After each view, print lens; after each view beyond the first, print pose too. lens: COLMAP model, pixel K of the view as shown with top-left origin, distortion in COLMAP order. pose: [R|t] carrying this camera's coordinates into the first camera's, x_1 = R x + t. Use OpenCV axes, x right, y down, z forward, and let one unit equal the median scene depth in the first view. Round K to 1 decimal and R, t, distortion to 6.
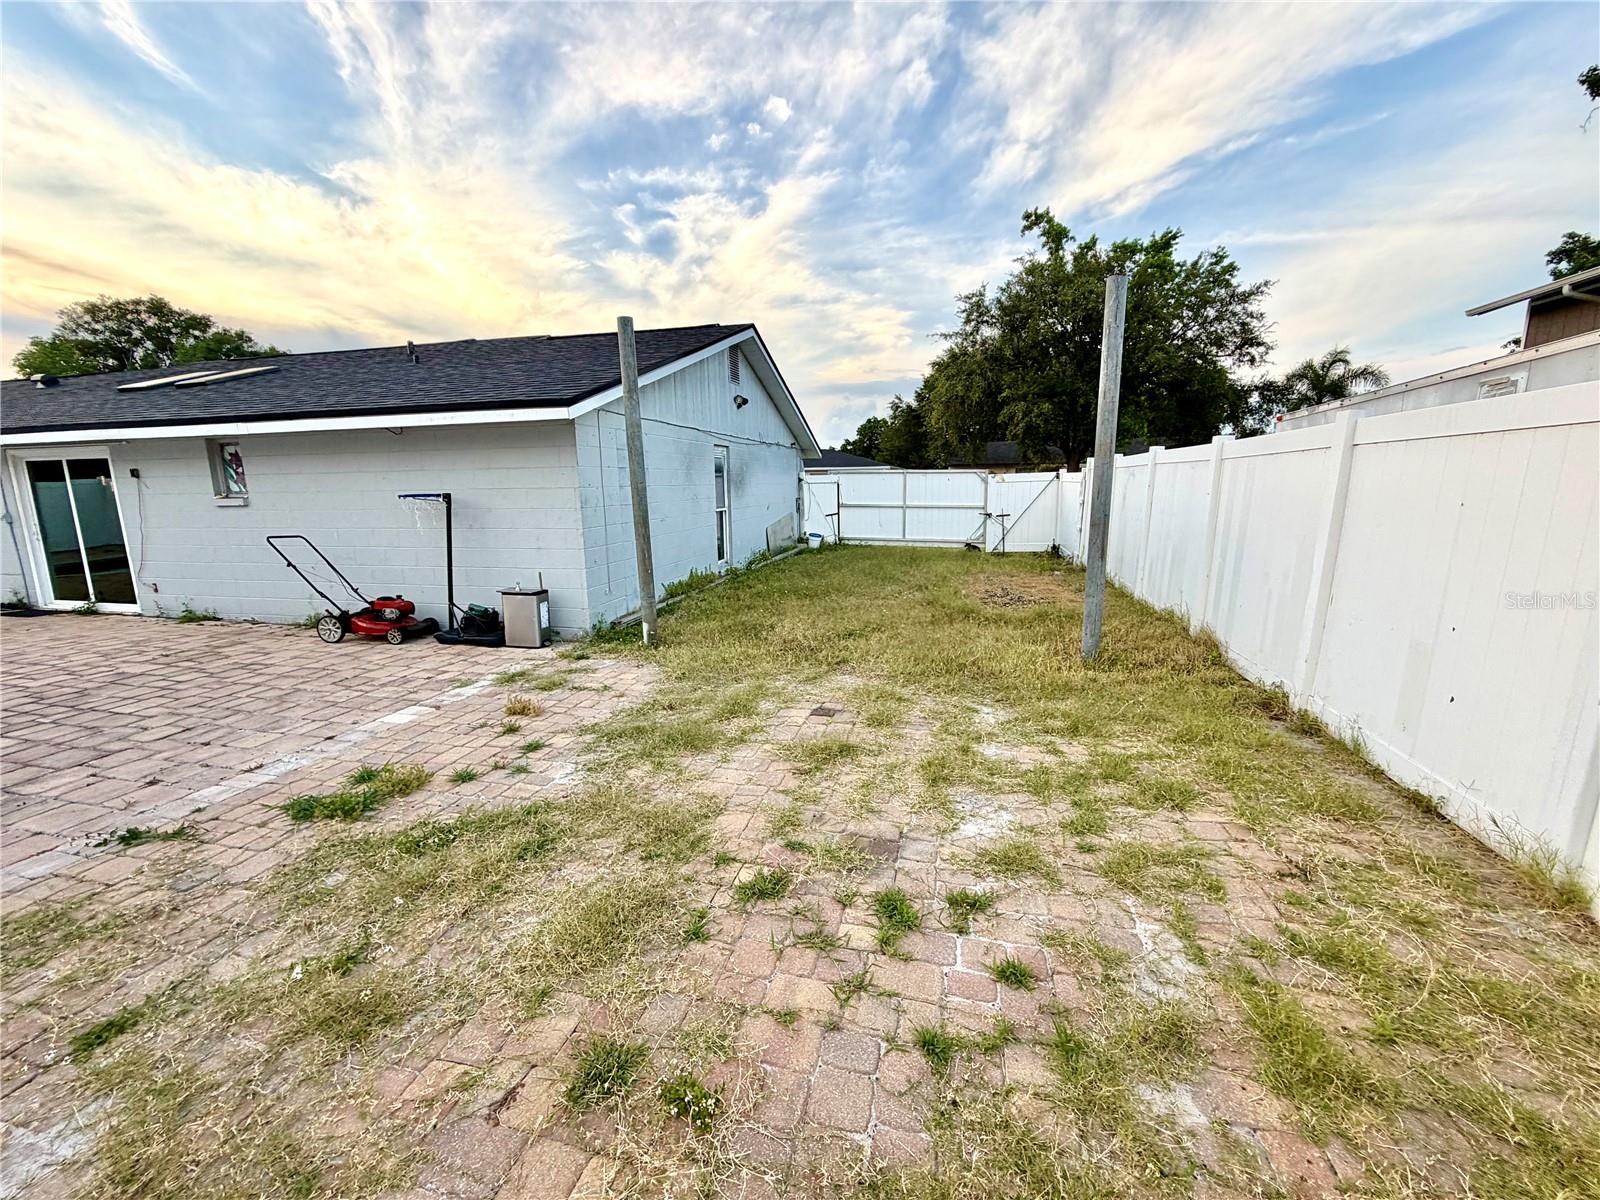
lens RADIAL K [[638.1, 0, 796.1], [0, 638.1, 598.9], [0, 0, 1]] dist [-0.000358, -0.000009]
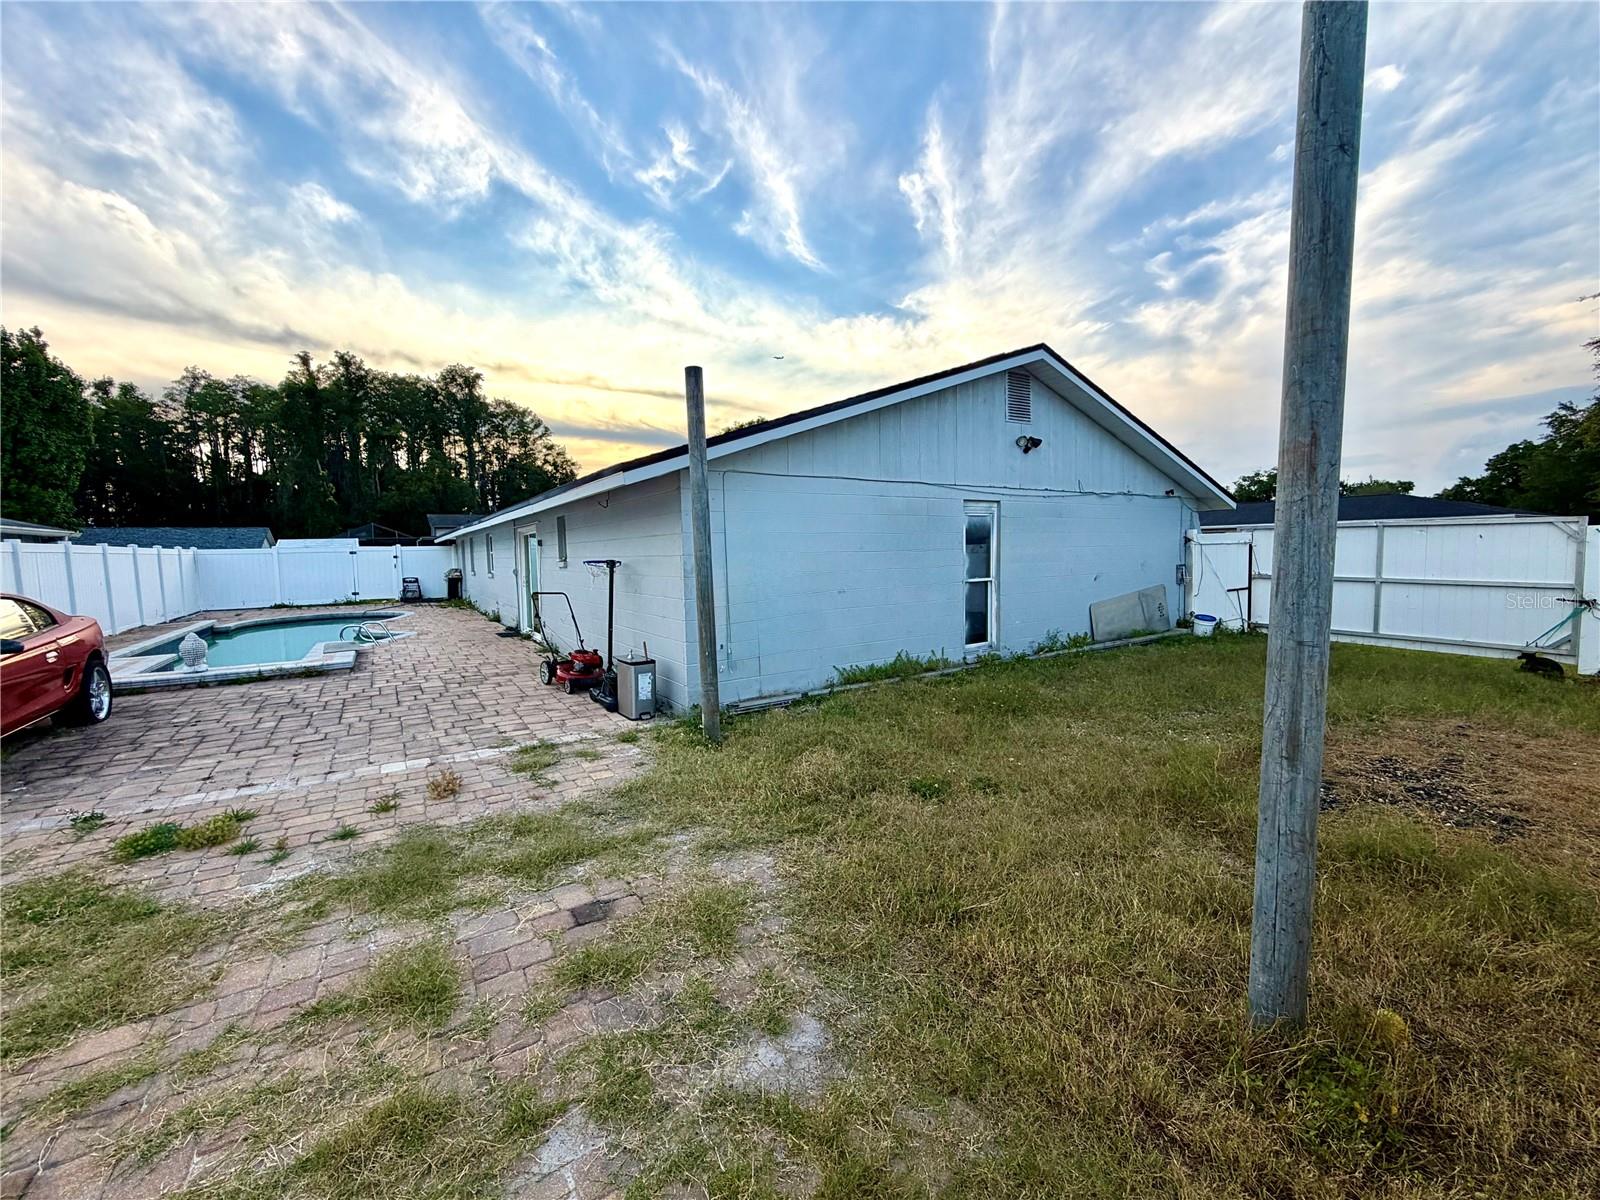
lens RADIAL K [[643.1, 0, 797.9], [0, 643.1, 583.2], [0, 0, 1]] dist [-0.000822, 0.000063]
pose [[0.732623, 0.032927, -0.679838, 0.392919], [-0.113266, 0.990800, -0.074071, -0.076596], [0.671144, 0.131269, 0.729612, 0.406227]]
